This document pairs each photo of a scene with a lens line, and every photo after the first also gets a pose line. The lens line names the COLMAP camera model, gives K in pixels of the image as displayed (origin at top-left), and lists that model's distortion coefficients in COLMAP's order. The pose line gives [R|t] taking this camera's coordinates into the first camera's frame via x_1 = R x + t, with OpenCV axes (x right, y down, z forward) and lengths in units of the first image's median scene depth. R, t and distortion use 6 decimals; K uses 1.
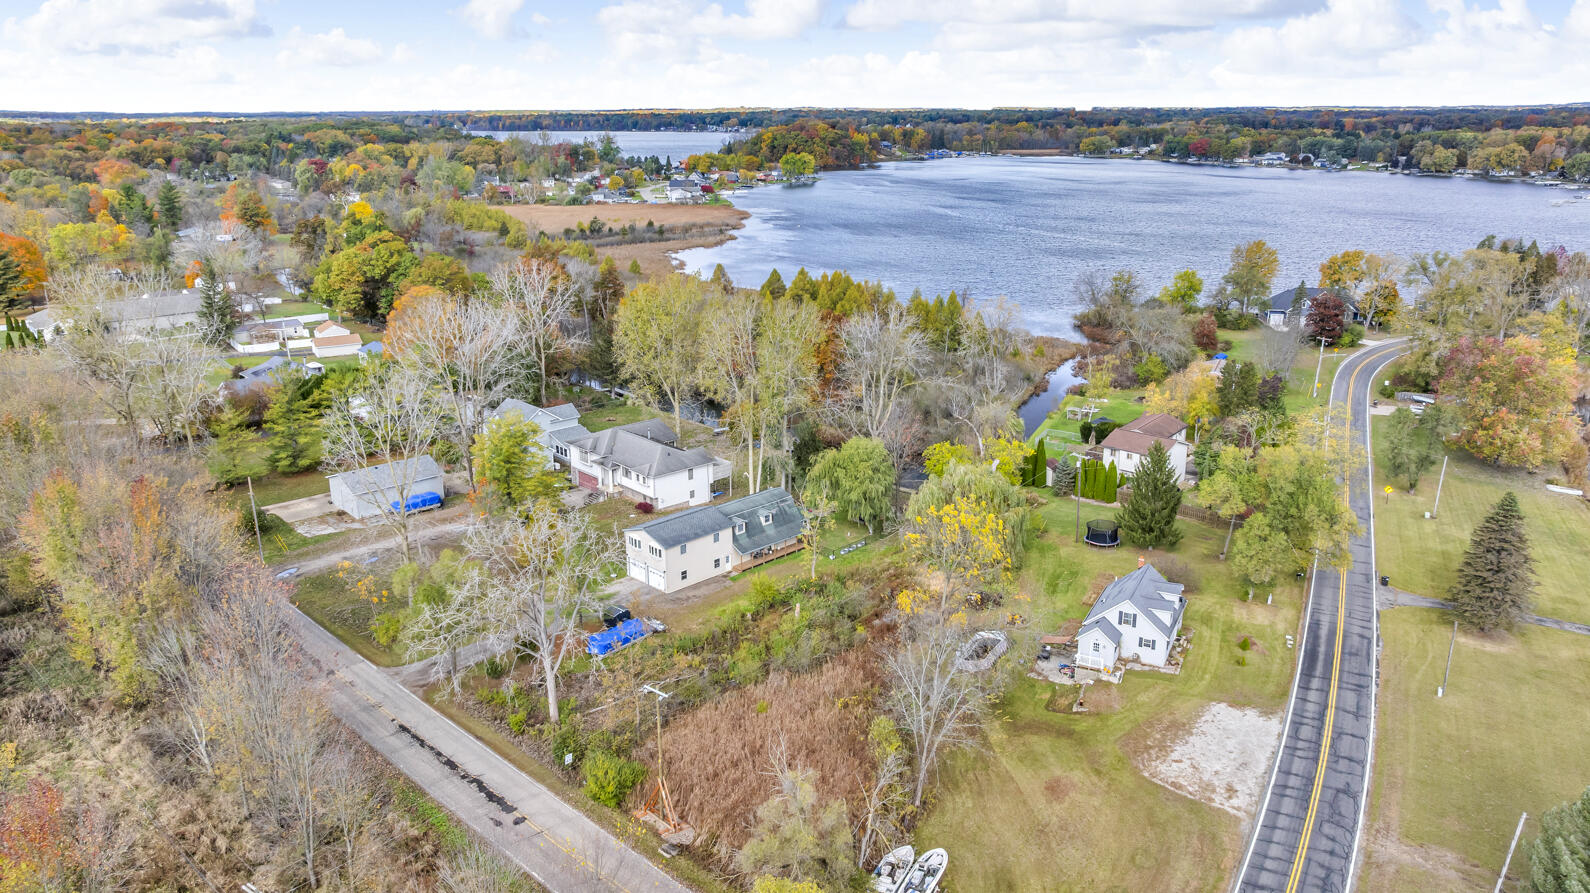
lens RADIAL K [[1041.4, 0, 795.9], [0, 1041.4, 448.3], [0, 0, 1]] dist [-0.025468, 0.000431]
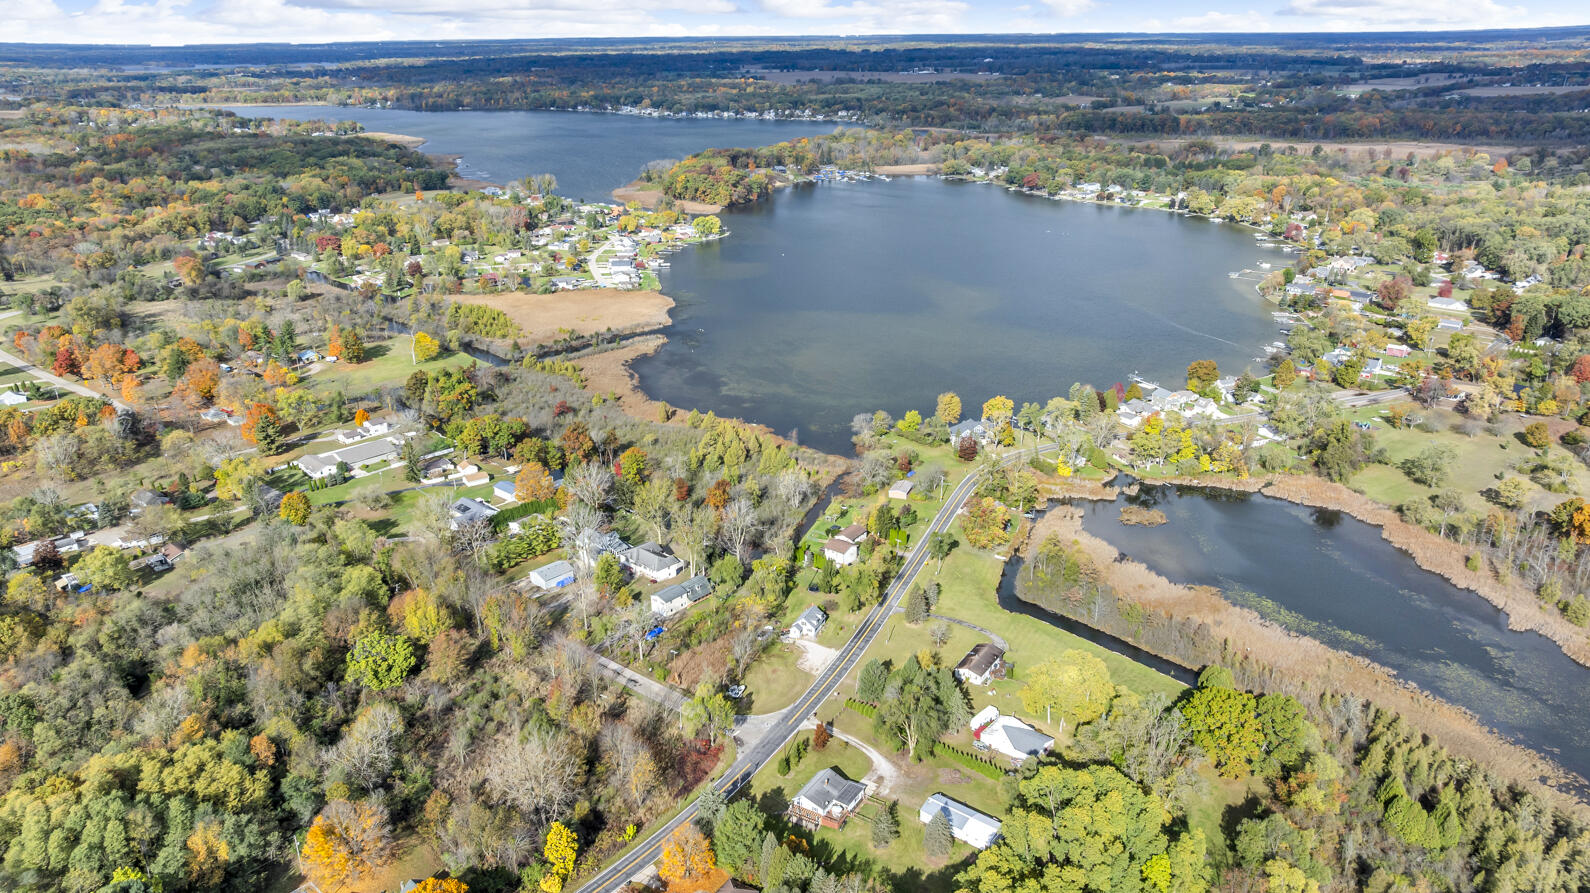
lens RADIAL K [[1041.4, 0, 793.6], [0, 1041.4, 444.8], [0, 0, 1]] dist [-0.025468, 0.000431]
pose [[0.996792, -0.035079, 0.071945, 0.037528], [0.030275, 0.997306, 0.066817, -0.470132], [-0.074095, -0.064425, 0.995168, -1.711198]]
